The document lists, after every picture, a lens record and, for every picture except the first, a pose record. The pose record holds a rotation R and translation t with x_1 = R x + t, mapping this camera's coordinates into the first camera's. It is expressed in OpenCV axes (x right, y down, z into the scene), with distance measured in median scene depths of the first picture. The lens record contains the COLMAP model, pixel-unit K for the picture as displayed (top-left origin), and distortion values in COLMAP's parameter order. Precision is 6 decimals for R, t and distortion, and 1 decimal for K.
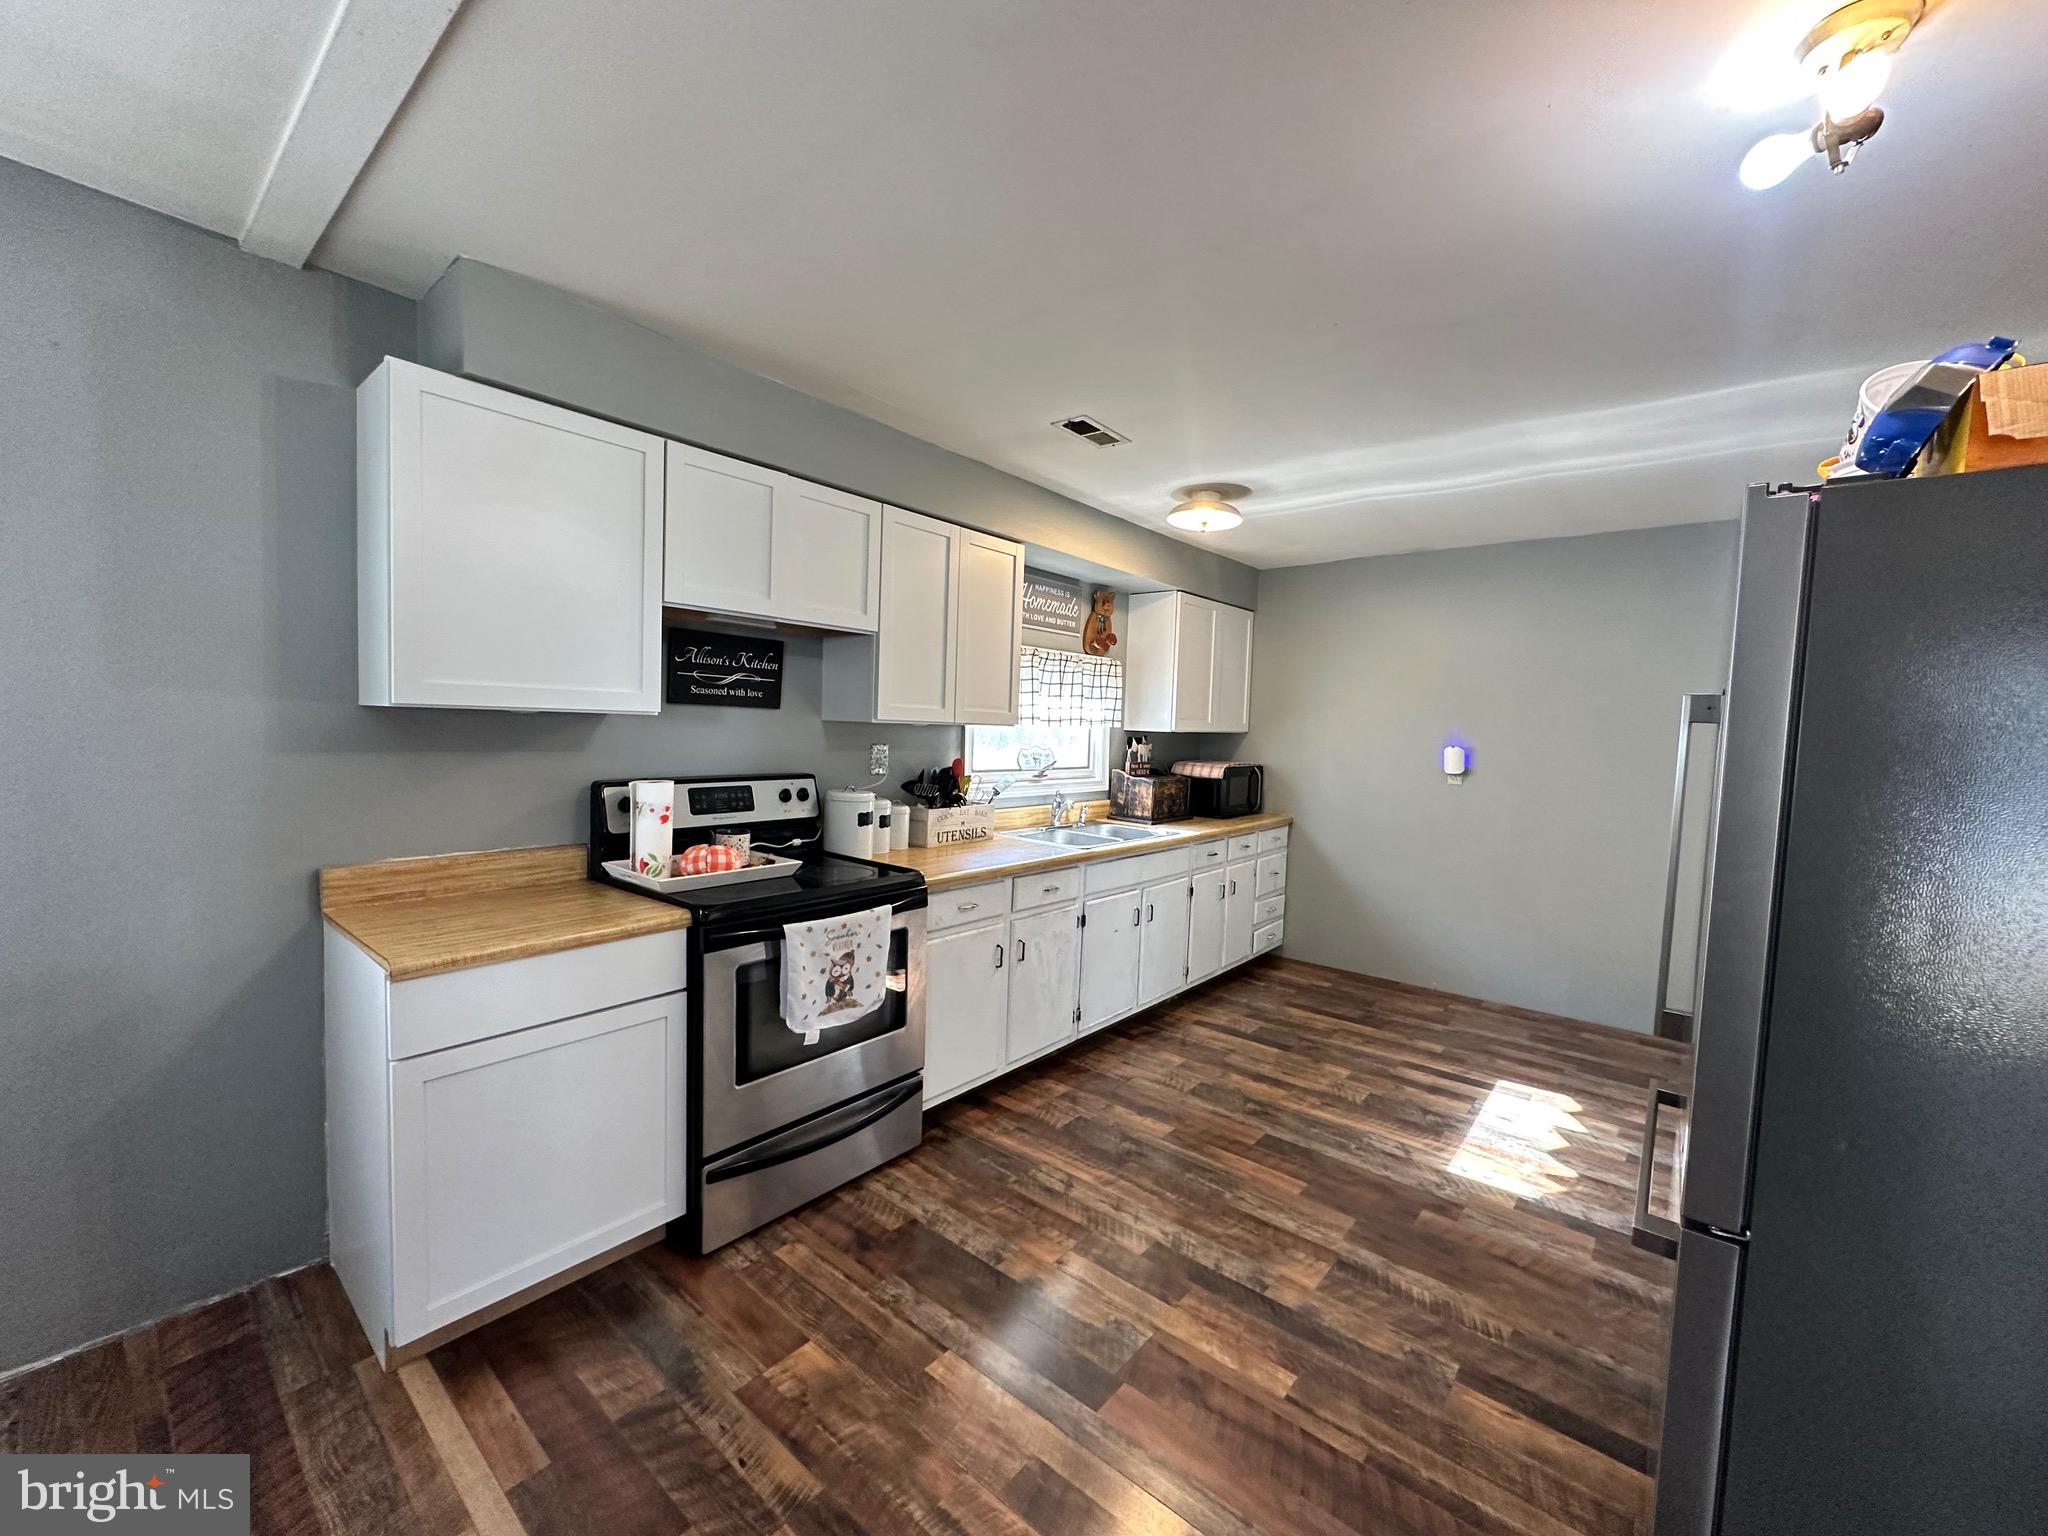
lens RADIAL K [[815.2, 0, 1023.3], [0, 815.2, 764.8], [0, 0, 1]] dist [-0.004181, 0.001282]
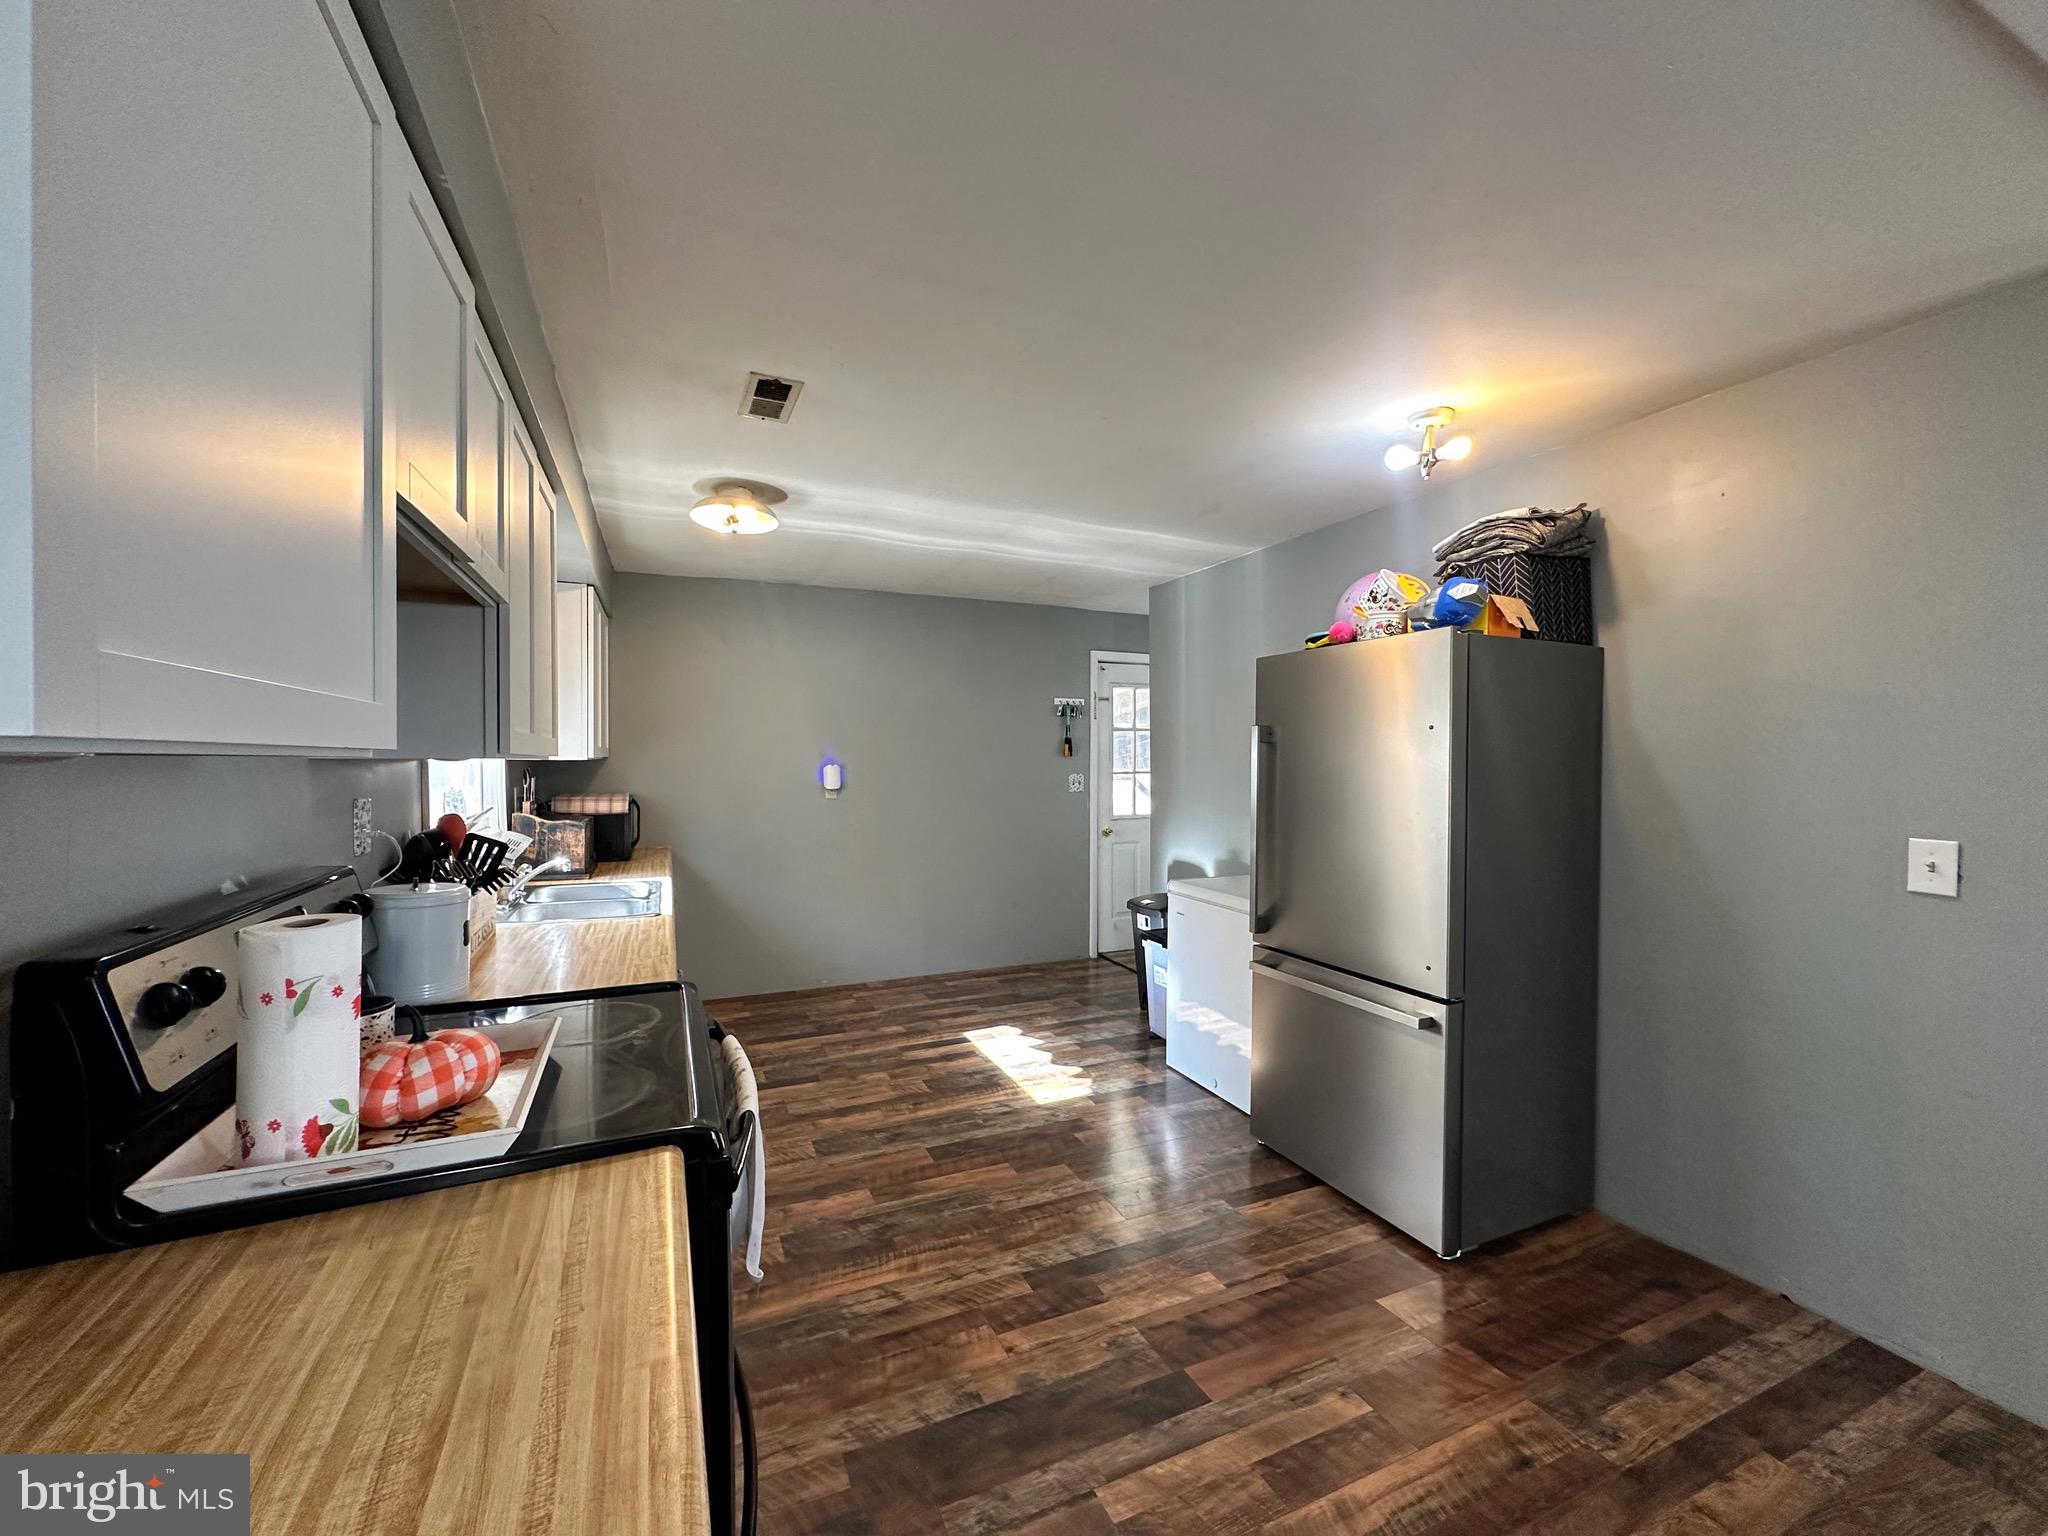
lens RADIAL K [[815.2, 0, 1023.3], [0, 815.2, 764.8], [0, 0, 1]] dist [-0.004181, 0.001282]
pose [[0.437664, -0.037660, 0.898349, -0.483026], [0.056440, 0.998303, 0.014354, -0.031522], [-0.897365, 0.044421, 0.439047, 0.369618]]
